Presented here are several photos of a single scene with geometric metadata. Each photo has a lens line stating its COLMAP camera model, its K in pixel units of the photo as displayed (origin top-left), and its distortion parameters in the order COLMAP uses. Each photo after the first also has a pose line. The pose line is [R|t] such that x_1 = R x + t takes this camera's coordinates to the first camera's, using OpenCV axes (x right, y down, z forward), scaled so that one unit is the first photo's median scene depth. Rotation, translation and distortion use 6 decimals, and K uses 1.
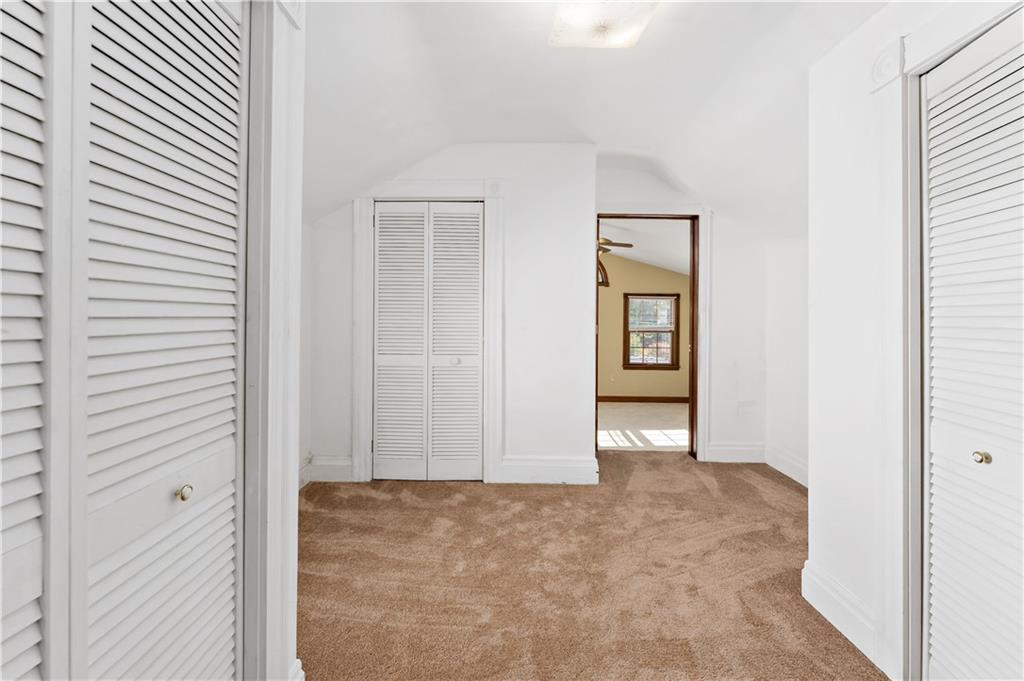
lens RADIAL K [[446.1, 0, 506.7], [0, 446.1, 317.4], [0, 0, 1]] dist [-0.001009, -0.000076]
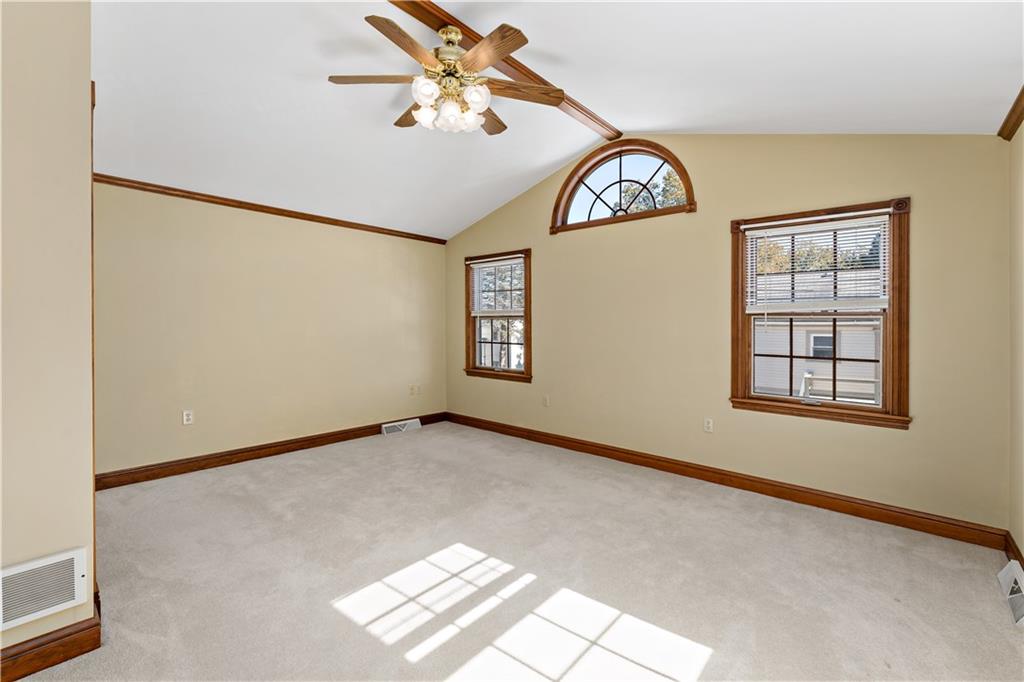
lens RADIAL K [[441.3, 0, 511.5], [0, 441.3, 326.6], [0, 0, 1]] dist [-0.002867, 0.000383]
pose [[0.759362, 0.006151, -0.650640, 0.919542], [-0.006321, 0.999978, 0.002077, 0.105170], [0.650638, 0.002536, 0.759384, 1.381822]]
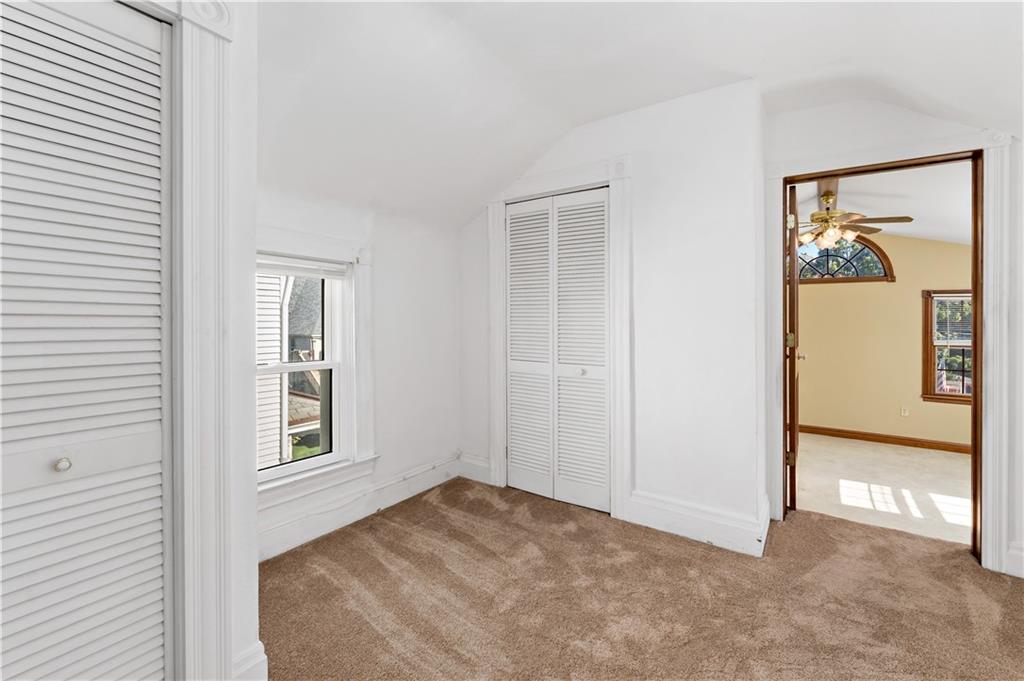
lens RADIAL K [[441.3, 0, 511.5], [0, 441.3, 326.1], [0, 0, 1]] dist [-0.002867, 0.000383]
pose [[0.835760, 0.005779, -0.549064, 0.256025], [-0.005224, 0.999983, 0.002575, 0.005925], [0.549070, 0.000716, 0.835776, 0.196094]]
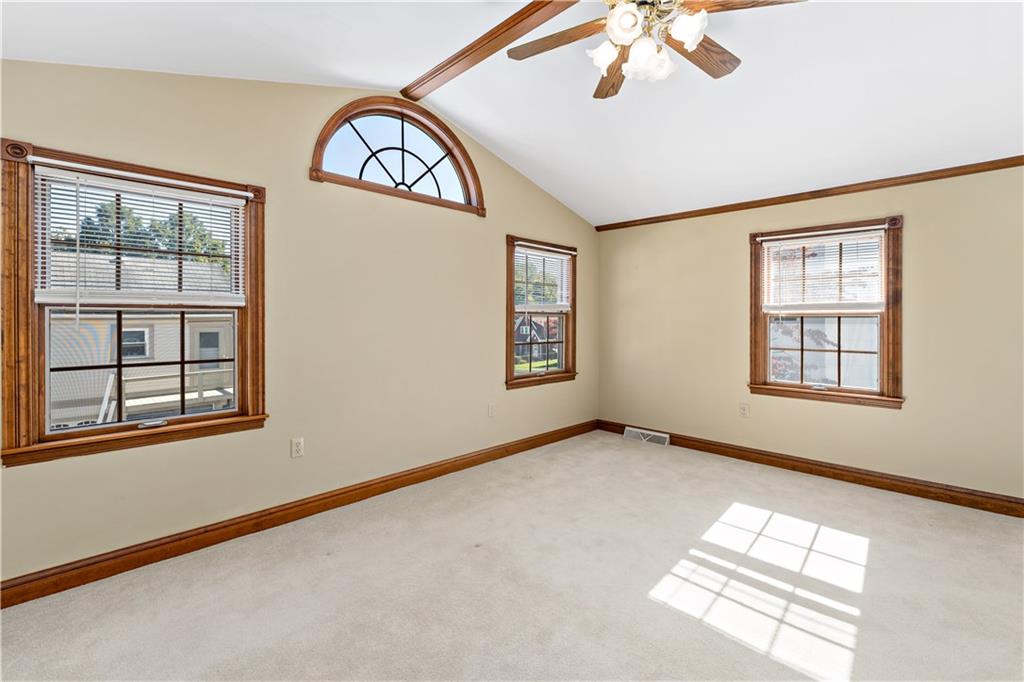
lens RADIAL K [[445.4, 0, 512.3], [0, 445.4, 319.0], [0, 0, 1]] dist [-0.016565, -0.000008]
pose [[0.699466, -0.002520, 0.714661, -0.213627], [0.003545, 0.999994, 0.000056, 0.096505], [-0.714657, 0.002494, 0.699471, 1.606791]]
